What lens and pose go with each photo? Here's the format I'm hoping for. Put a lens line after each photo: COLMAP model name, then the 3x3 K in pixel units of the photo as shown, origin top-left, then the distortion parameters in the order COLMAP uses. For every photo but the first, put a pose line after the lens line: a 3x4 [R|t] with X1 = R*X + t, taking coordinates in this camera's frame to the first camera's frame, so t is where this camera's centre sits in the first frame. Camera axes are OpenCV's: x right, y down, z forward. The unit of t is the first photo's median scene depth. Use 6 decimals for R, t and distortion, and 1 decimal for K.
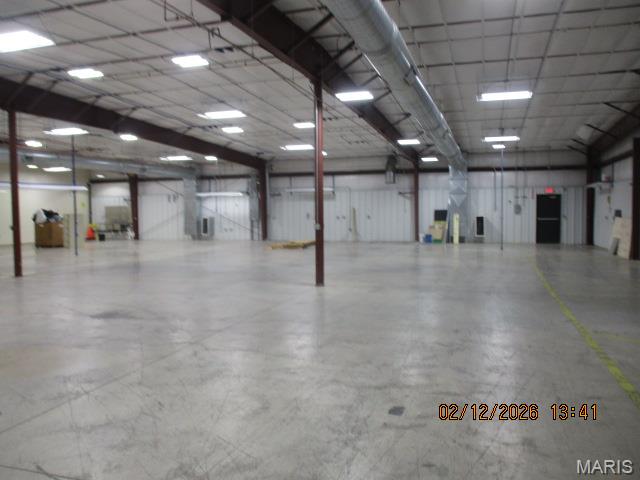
lens RADIAL K [[534.3, 0, 320.0], [0, 534.3, 240.0], [0, 0, 1]] dist [-0.006423, -0.001426]
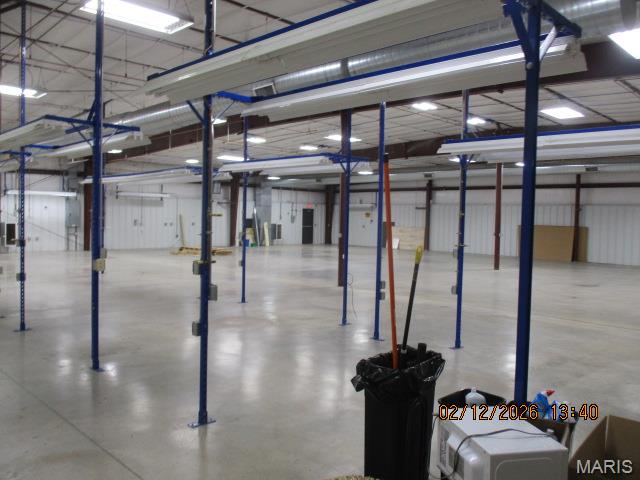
lens RADIAL K [[534.3, 0, 320.0], [0, 534.3, 240.0], [0, 0, 1]] dist [-0.006423, -0.001426]
pose [[0.457424, -0.019642, 0.889032, -0.777024], [0.031223, 0.999494, 0.006018, -0.009961], [-0.888701, 0.025005, 0.457806, 0.309951]]
